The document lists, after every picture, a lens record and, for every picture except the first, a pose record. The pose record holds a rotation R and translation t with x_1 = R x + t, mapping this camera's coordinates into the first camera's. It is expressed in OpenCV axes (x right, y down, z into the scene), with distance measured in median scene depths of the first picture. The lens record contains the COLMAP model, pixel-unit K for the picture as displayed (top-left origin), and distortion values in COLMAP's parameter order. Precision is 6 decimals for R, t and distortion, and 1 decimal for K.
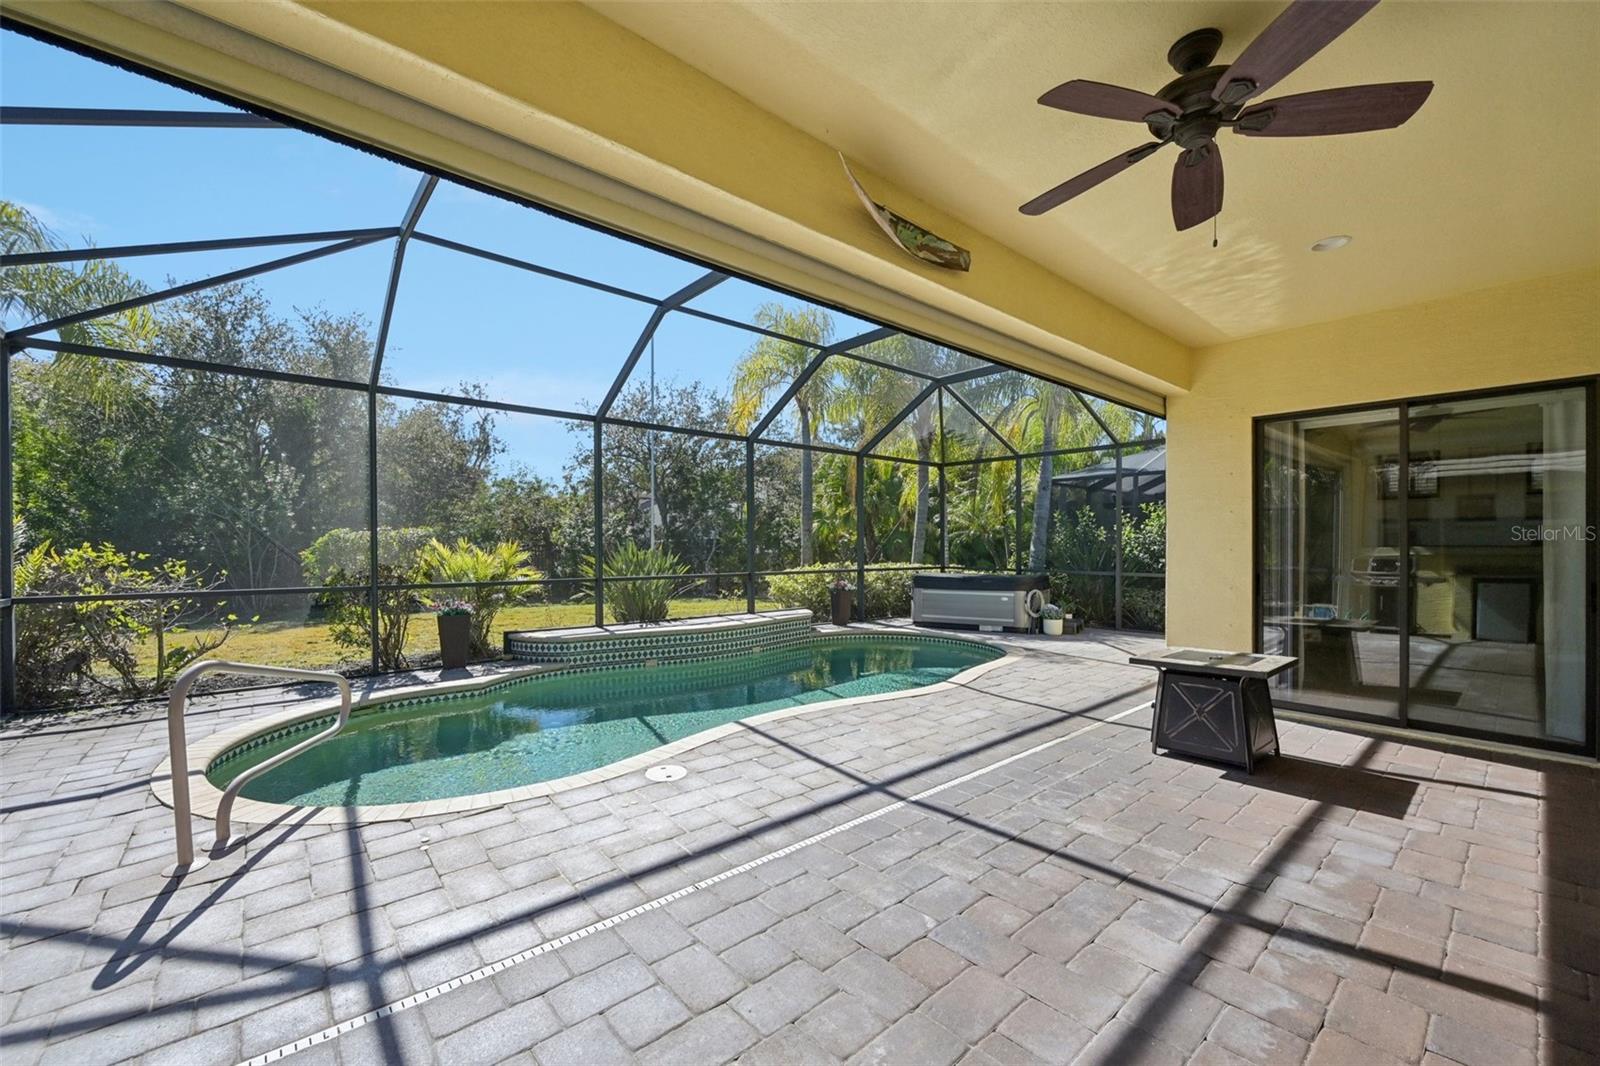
lens RADIAL K [[637.0, 0, 805.7], [0, 637.0, 547.8], [0, 0, 1]] dist [-0.000930, 0.000286]
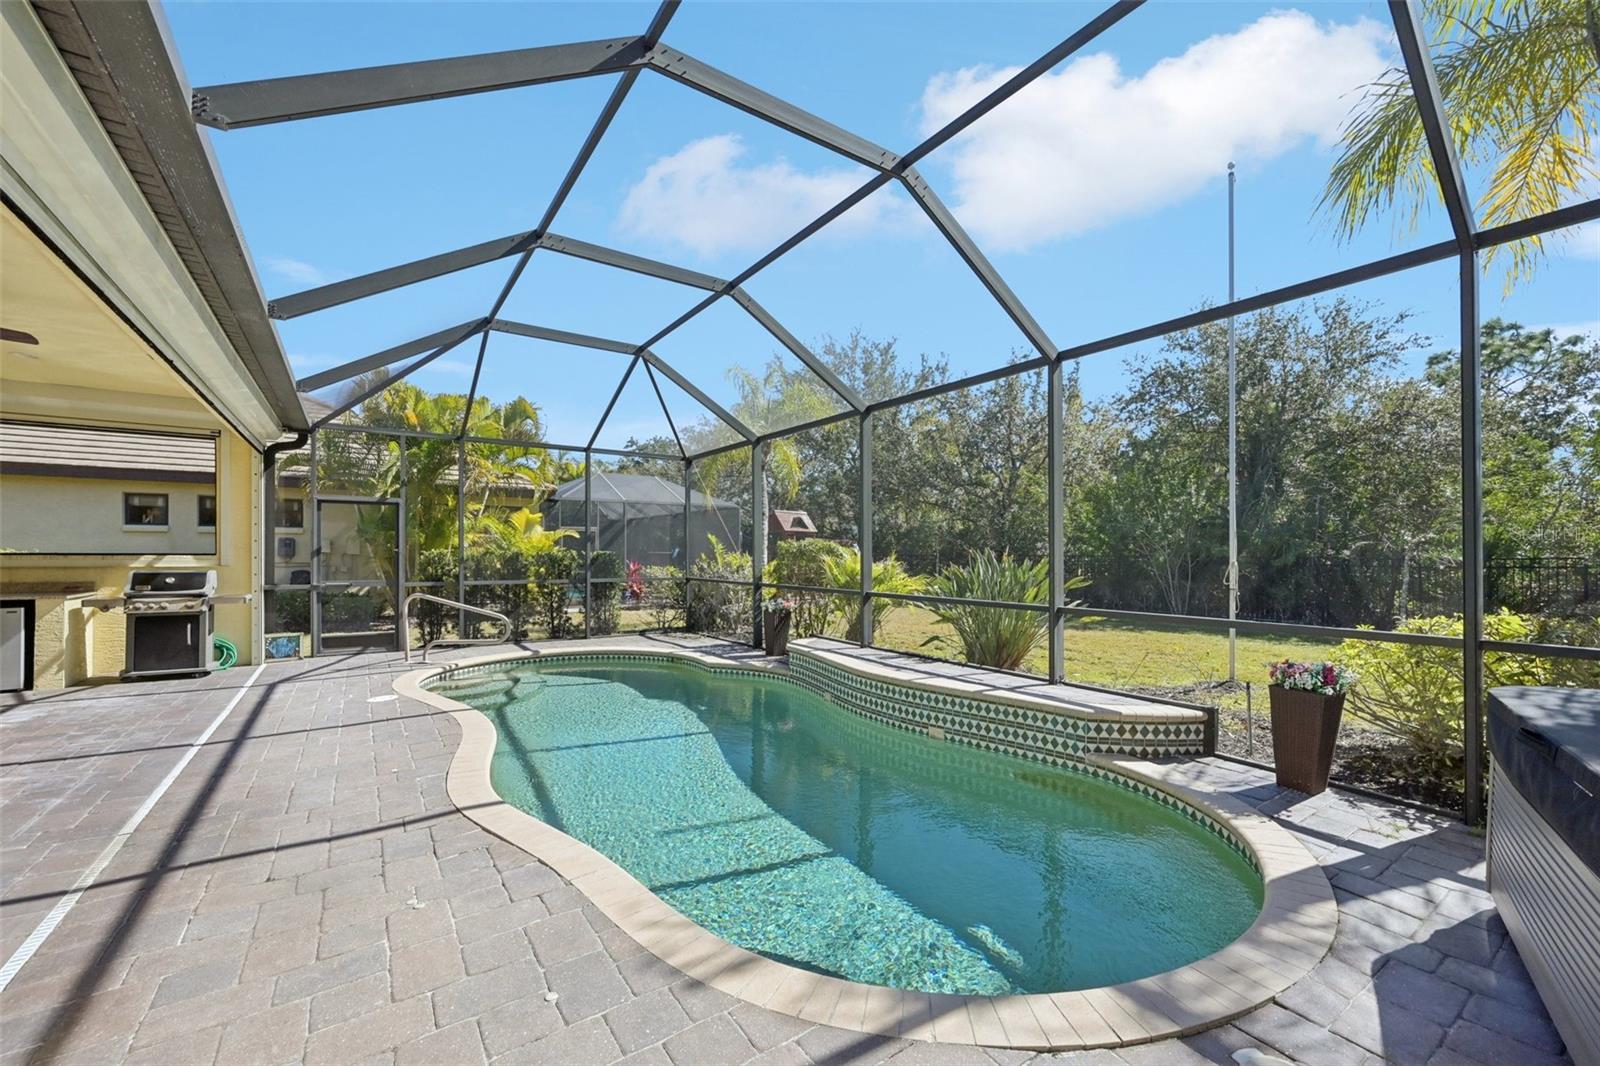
lens RADIAL K [[637.0, 0, 803.2], [0, 637.0, 553.1], [0, 0, 1]] dist [-0.000930, 0.000286]
pose [[-0.096287, -0.002293, -0.995351, 1.280386], [-0.008402, 0.999964, -0.001491, -0.006113], [0.995318, 0.008220, -0.096303, 2.256675]]
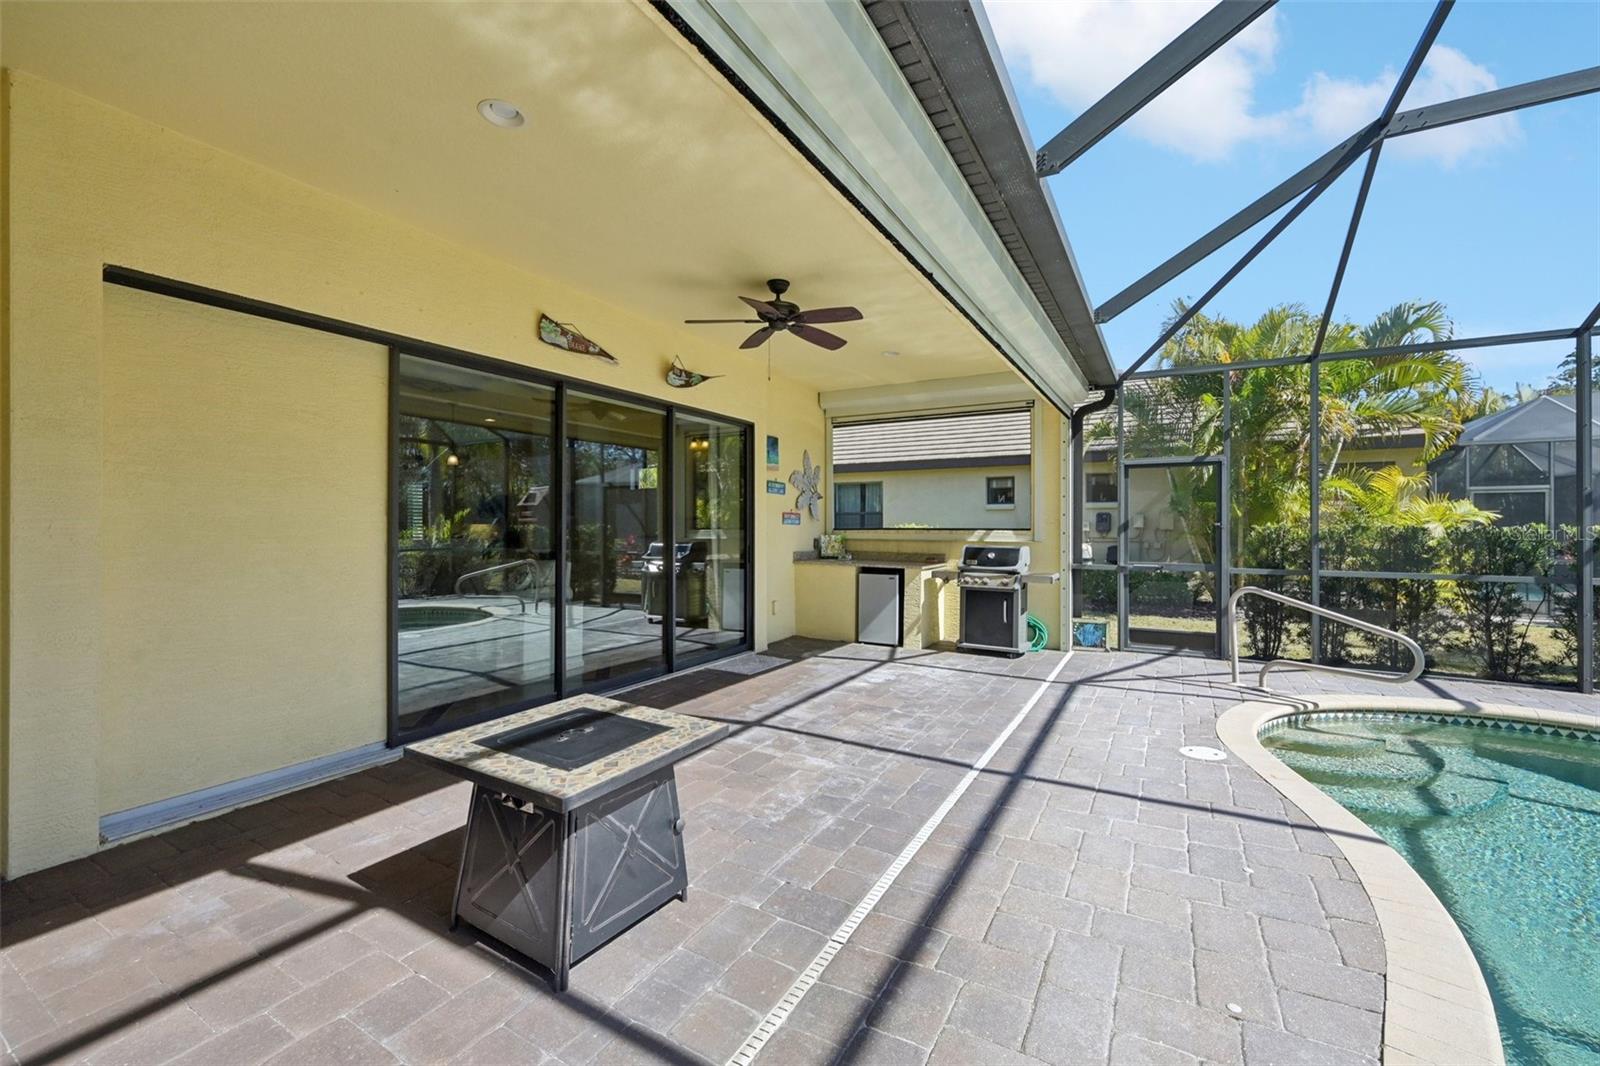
lens RADIAL K [[637.0, 0, 804.5], [0, 637.0, 524.8], [0, 0, 1]] dist [-0.000930, 0.000286]
pose [[-0.943068, -0.004553, -0.332568, 0.739246], [-0.005501, 0.999983, 0.001909, -0.004560], [0.332554, 0.003630, -0.943077, 1.807739]]
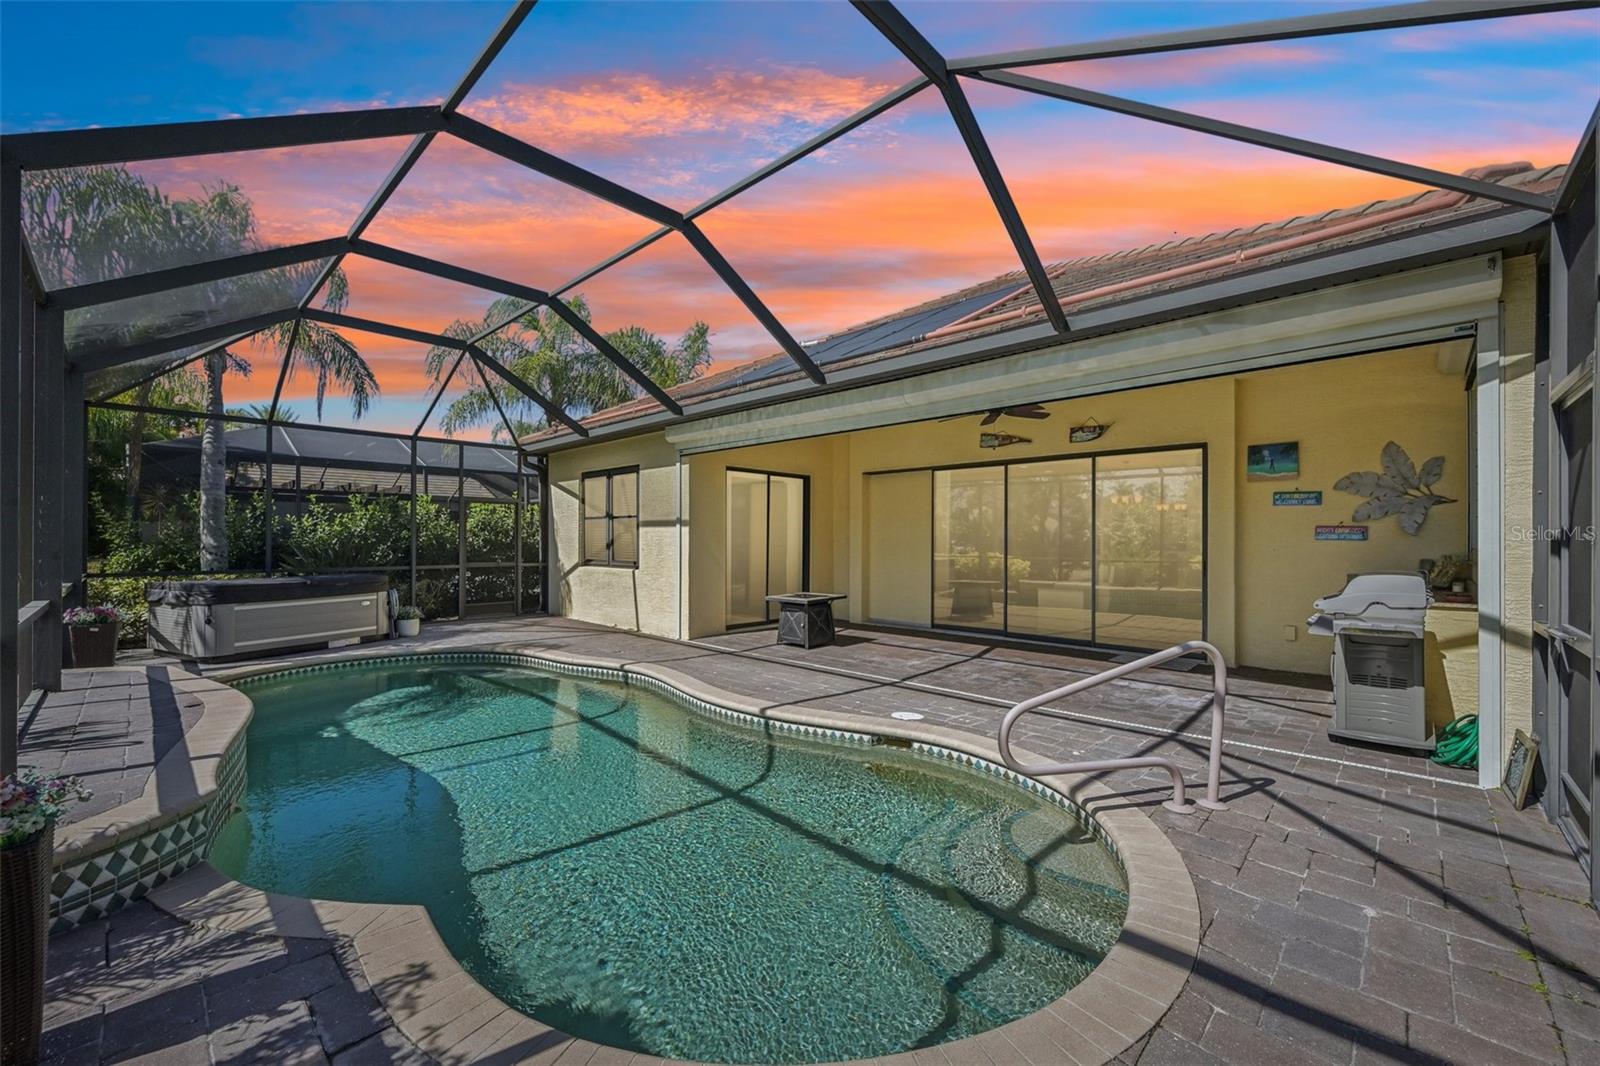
lens RADIAL K [[637.0, 0, 801.0], [0, 637.0, 536.4], [0, 0, 1]] dist [-0.000930, 0.000286]
pose [[-0.089301, 0.002206, 0.996002, -1.550125], [0.001358, 0.999997, -0.002094, -0.011106], [-0.996004, 0.001166, -0.089304, 1.384241]]
